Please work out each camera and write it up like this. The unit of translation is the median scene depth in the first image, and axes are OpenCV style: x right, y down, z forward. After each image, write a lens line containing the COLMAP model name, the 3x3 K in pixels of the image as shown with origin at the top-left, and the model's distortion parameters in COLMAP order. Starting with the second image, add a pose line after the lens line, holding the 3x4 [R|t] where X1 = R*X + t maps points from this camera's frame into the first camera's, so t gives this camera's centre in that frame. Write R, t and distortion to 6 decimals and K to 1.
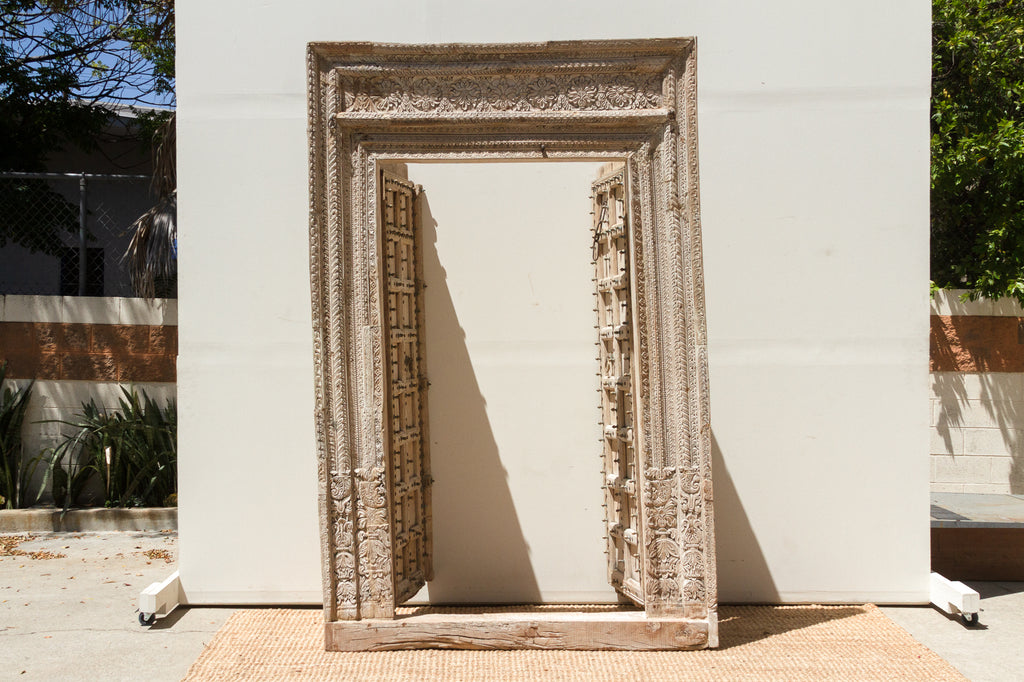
lens RADIAL K [[1429.4, 0, 481.4], [0, 1429.4, 343.2], [0, 0, 1]] dist [0.073417, 0.013067]
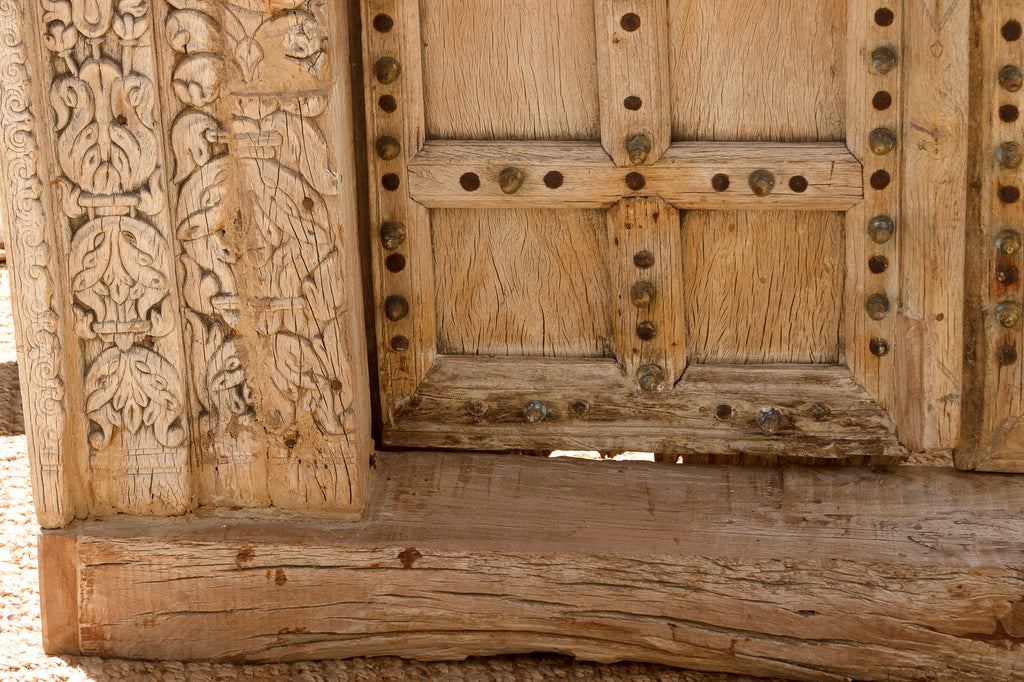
lens RADIAL K [[2769.6, 0, 485.4], [0, 2769.6, 44.9], [0, 0, 1]] dist [0.113835, 0.437450]
pose [[0.997551, 0.017288, -0.067775, -0.016430], [0.004532, 0.950965, 0.309264, -0.000824], [0.069798, -0.308814, 0.948558, 0.635426]]
